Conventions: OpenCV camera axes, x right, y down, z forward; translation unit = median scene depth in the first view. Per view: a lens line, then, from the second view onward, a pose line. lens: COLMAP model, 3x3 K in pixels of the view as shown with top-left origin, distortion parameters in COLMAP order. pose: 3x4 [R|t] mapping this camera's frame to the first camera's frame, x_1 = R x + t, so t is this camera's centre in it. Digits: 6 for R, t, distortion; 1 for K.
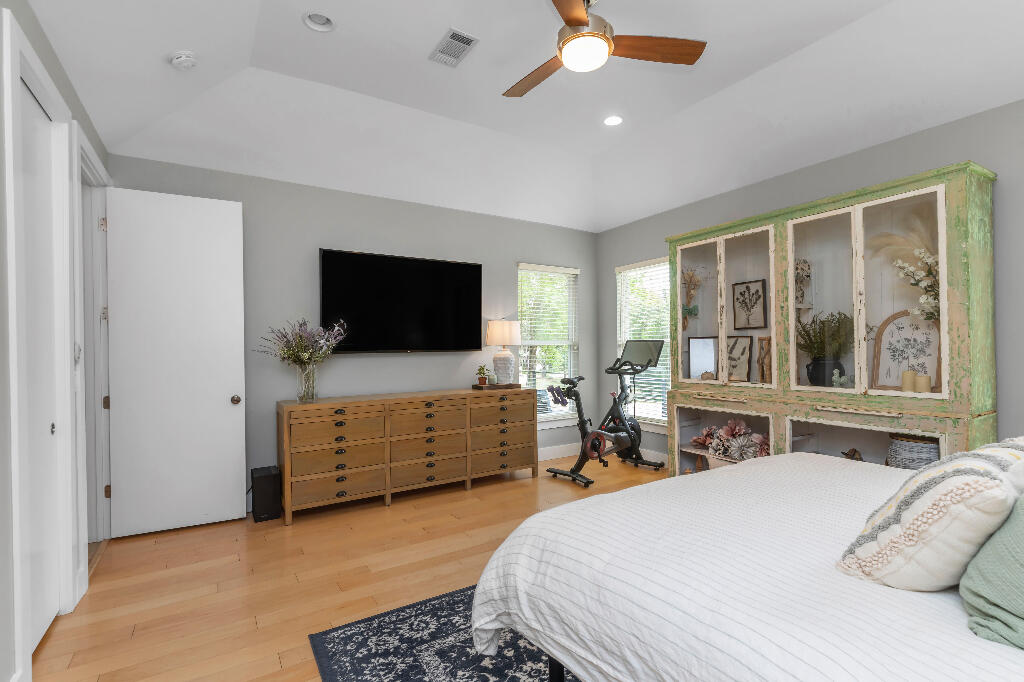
lens RADIAL K [[462.9, 0, 512.8], [0, 462.9, 337.2], [0, 0, 1]] dist [-0.000739, -0.000985]
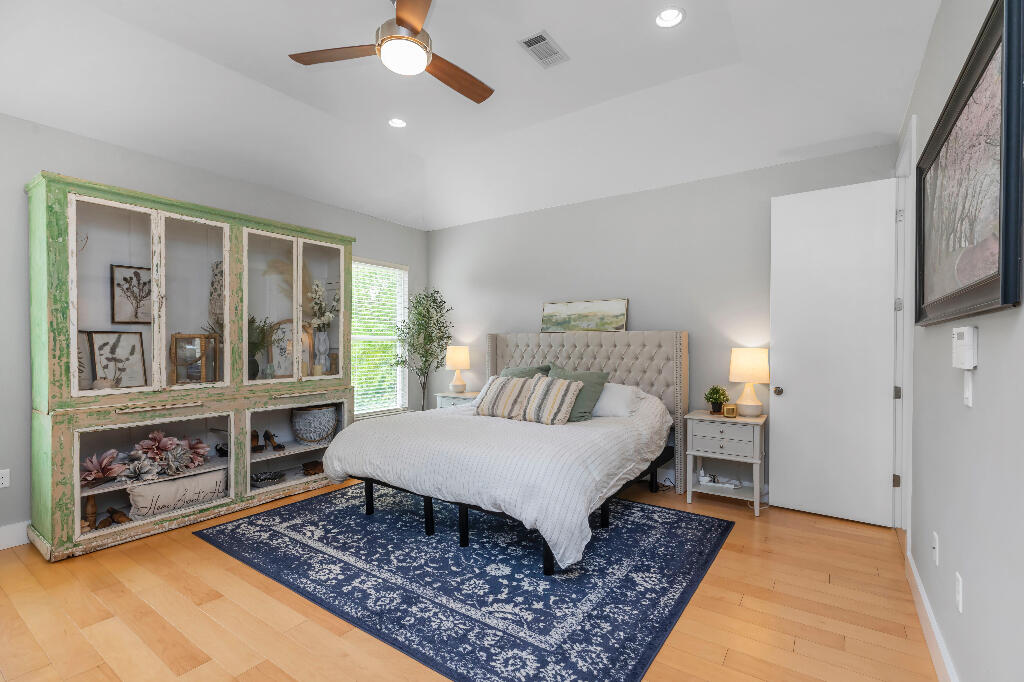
lens RADIAL K [[462.9, 0, 508.3], [0, 462.9, 337.8], [0, 0, 1]] dist [-0.000739, -0.000985]
pose [[-0.373348, 0.021598, 0.927440, -0.601945], [-0.019220, 0.999334, -0.031009, 0.024367], [-0.927492, -0.029403, -0.372684, 0.801463]]
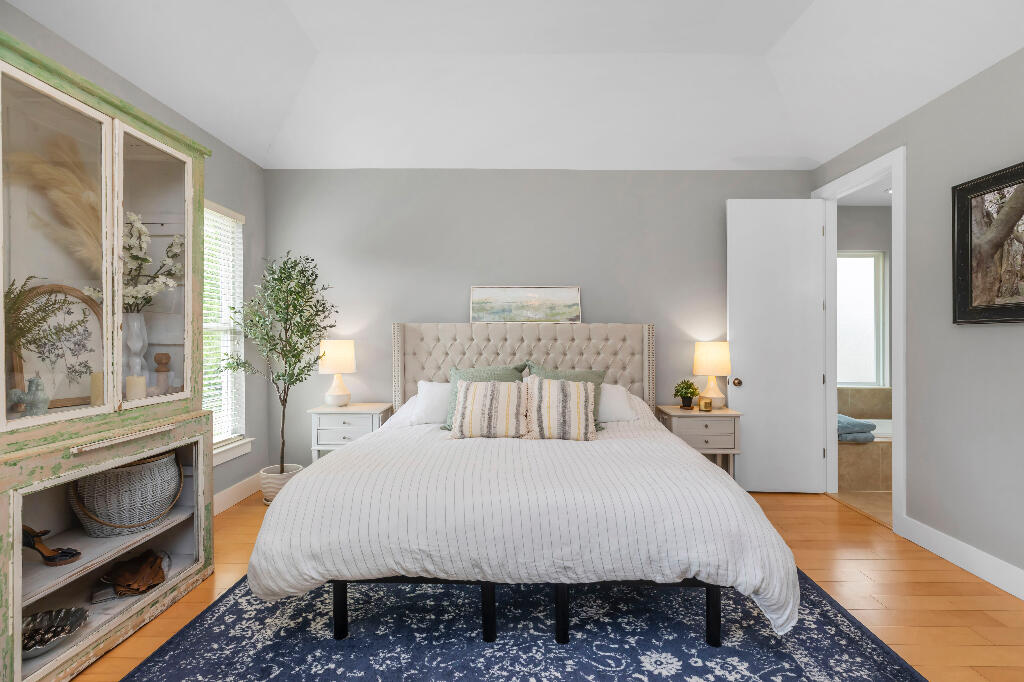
lens RADIAL K [[465.4, 0, 510.7], [0, 465.4, 337.0], [0, 0, 1]] dist [0.002735, -0.000799]
pose [[-0.828626, 0.009523, 0.559721, -0.065713], [-0.007901, 0.999557, -0.028704, 0.028115], [-0.559747, -0.028207, -0.828184, 1.054536]]
